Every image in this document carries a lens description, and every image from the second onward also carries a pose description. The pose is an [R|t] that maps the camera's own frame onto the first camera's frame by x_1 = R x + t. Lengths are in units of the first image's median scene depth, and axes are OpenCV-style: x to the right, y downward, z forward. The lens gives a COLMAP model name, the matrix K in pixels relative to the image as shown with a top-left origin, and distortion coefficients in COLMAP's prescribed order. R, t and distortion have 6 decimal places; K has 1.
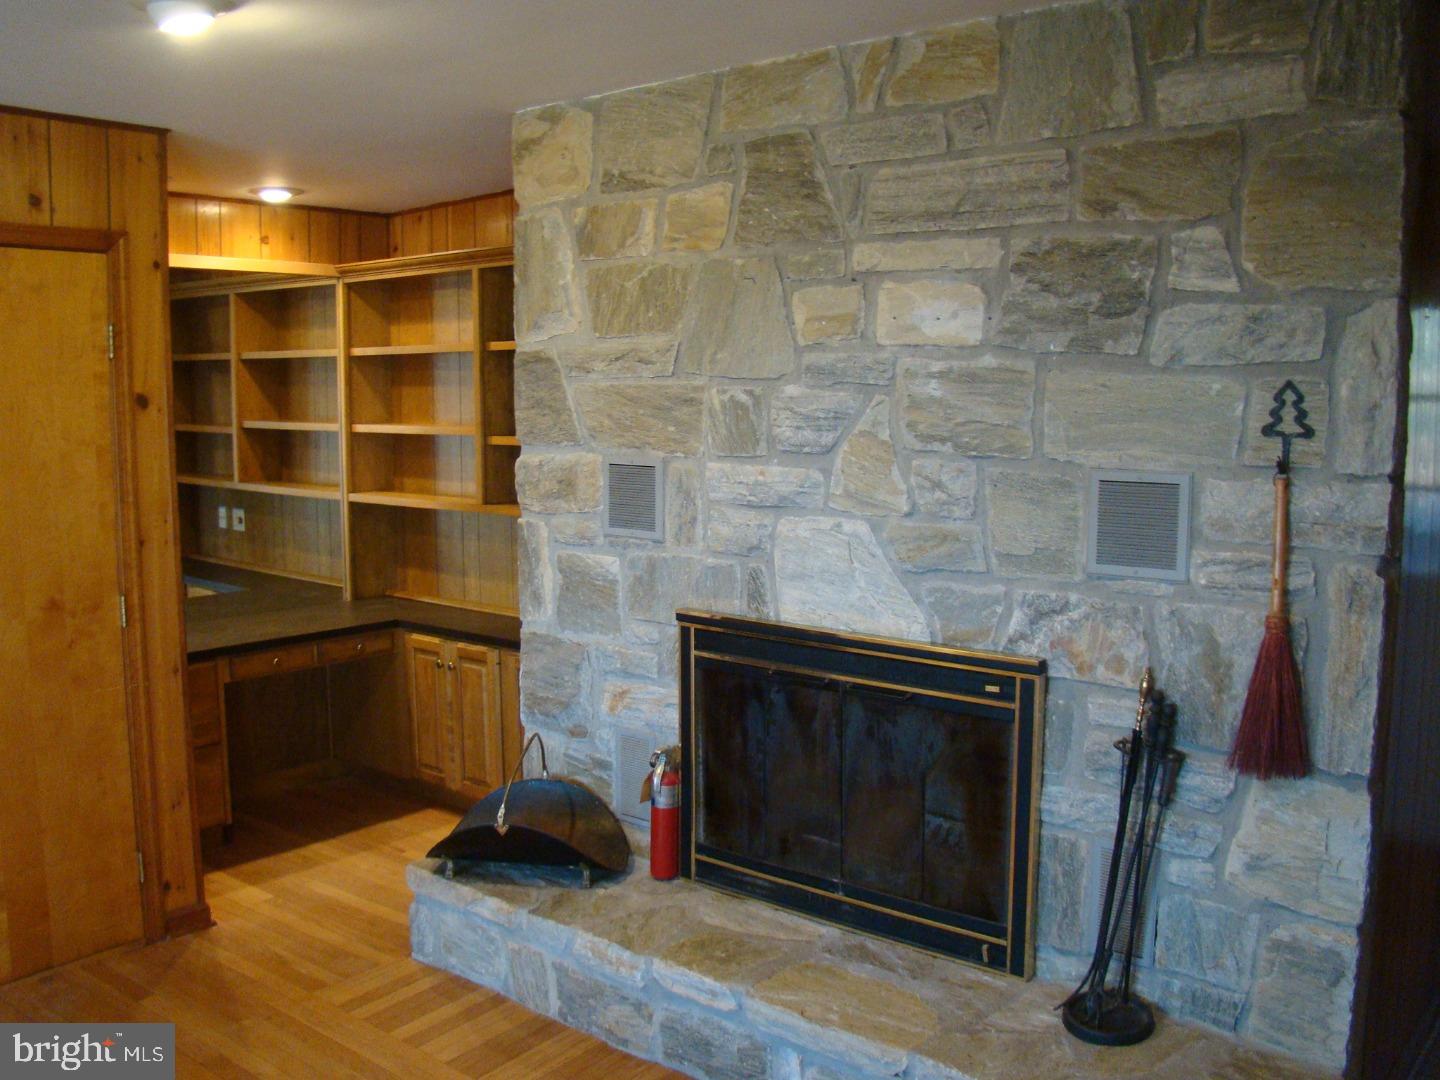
lens RADIAL K [[1340.4, 0, 725.8], [0, 1340.4, 538.9], [0, 0, 1]] dist [-0.133242, 0.000000]
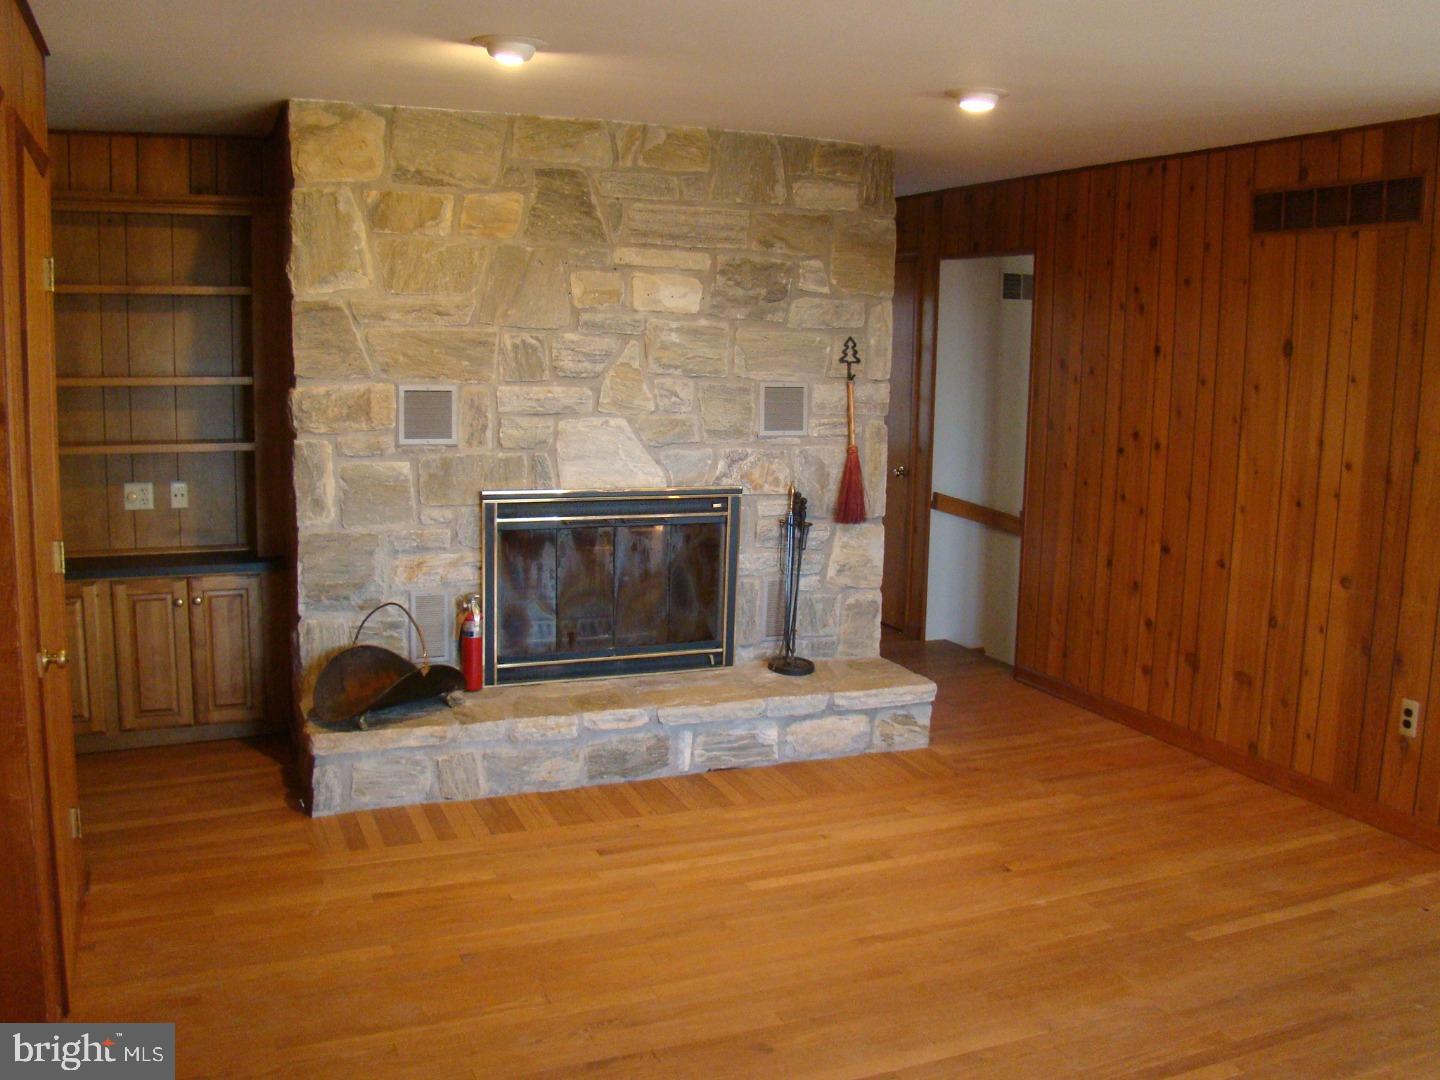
lens RADIAL K [[1340.4, 0, 718.8], [0, 1340.4, 538.7], [0, 0, 1]] dist [-0.133242, 0.000000]
pose [[0.450789, -0.114164, 0.885300, -1.339415], [0.081584, 0.992906, 0.086499, 0.000684], [-0.888895, 0.033234, 0.456905, 0.164874]]
